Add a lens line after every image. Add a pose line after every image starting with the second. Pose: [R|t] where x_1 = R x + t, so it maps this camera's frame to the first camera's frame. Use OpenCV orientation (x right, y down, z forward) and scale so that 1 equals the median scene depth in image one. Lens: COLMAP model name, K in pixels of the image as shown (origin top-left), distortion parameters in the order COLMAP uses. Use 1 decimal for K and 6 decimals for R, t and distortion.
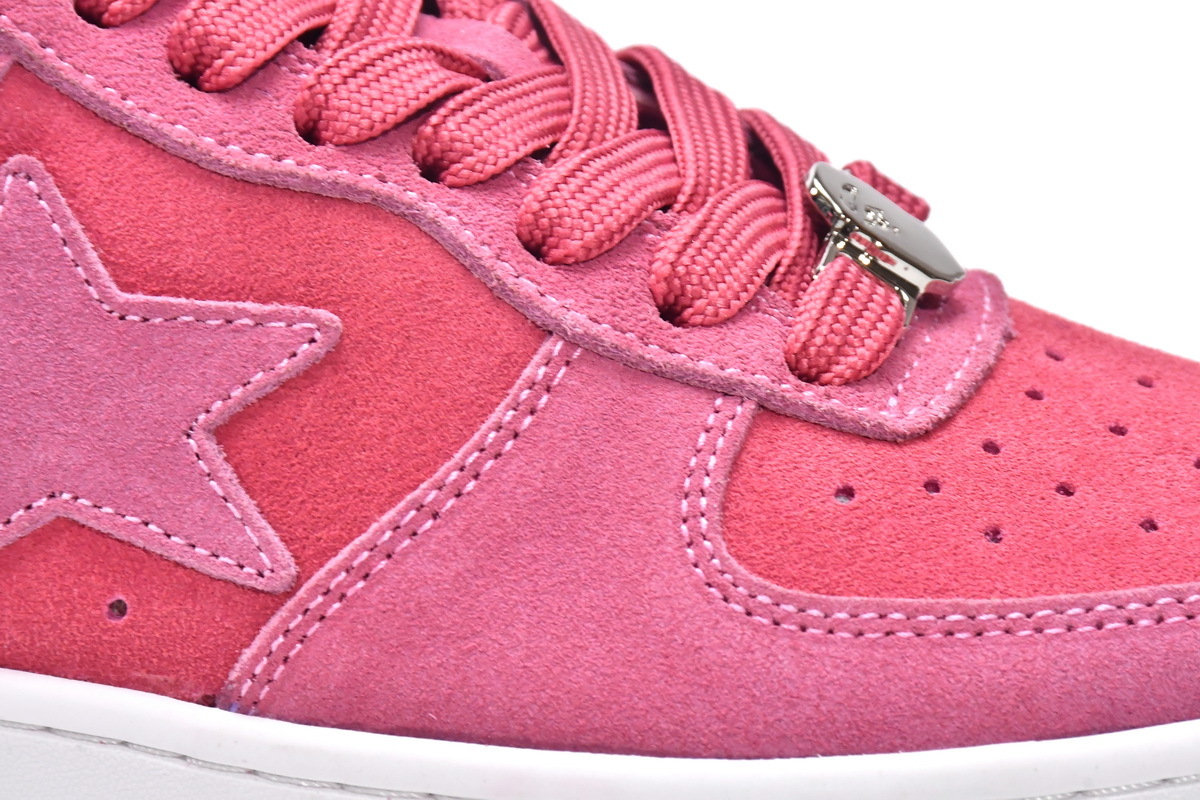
lens RADIAL K [[7253.0, 0, 600.0], [0, 7253.0, 400.0], [0, 0, 1]] dist [-0.107712, 0.000000]
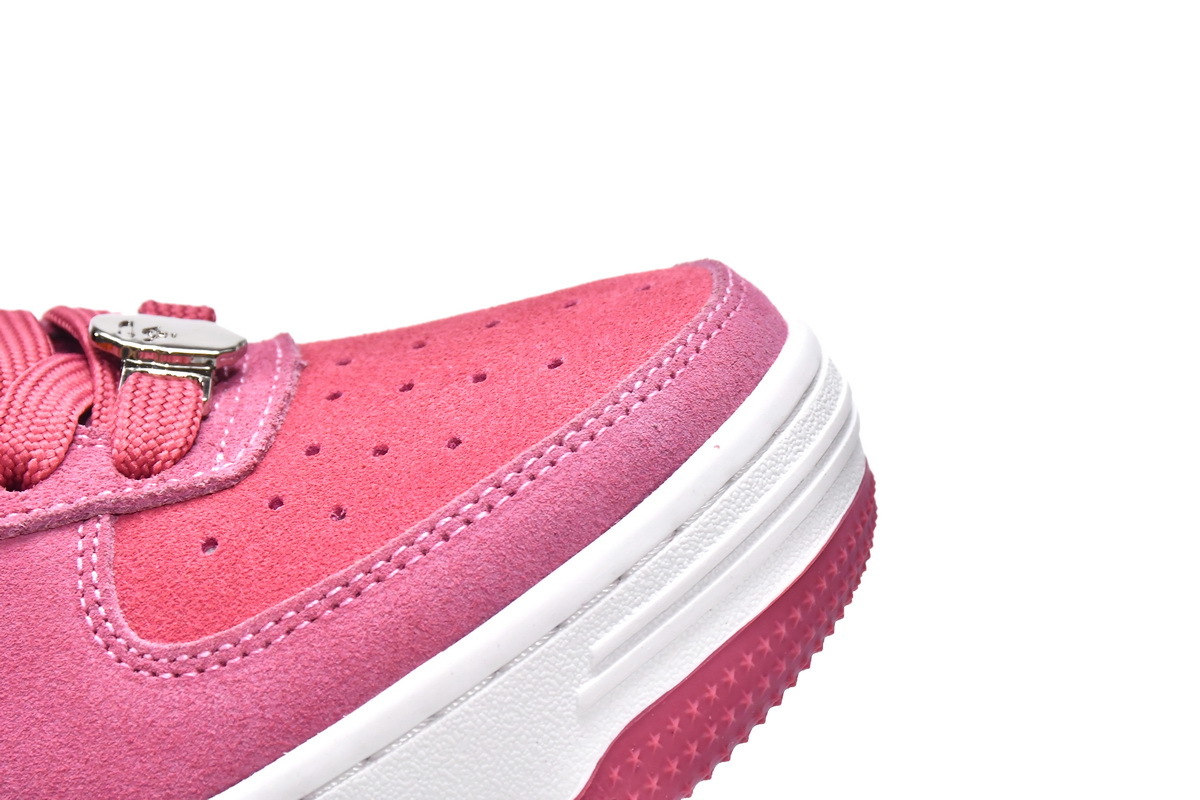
lens RADIAL K [[3639.3, 0, 600.2], [0, 3639.3, 400.4], [0, 0, 1]] dist [-0.076733, 0.000000]
pose [[0.872202, -0.486550, 0.050333, 0.070793], [0.487720, 0.872894, -0.013591, 0.031427], [-0.037323, 0.036402, 0.998640, 0.402938]]
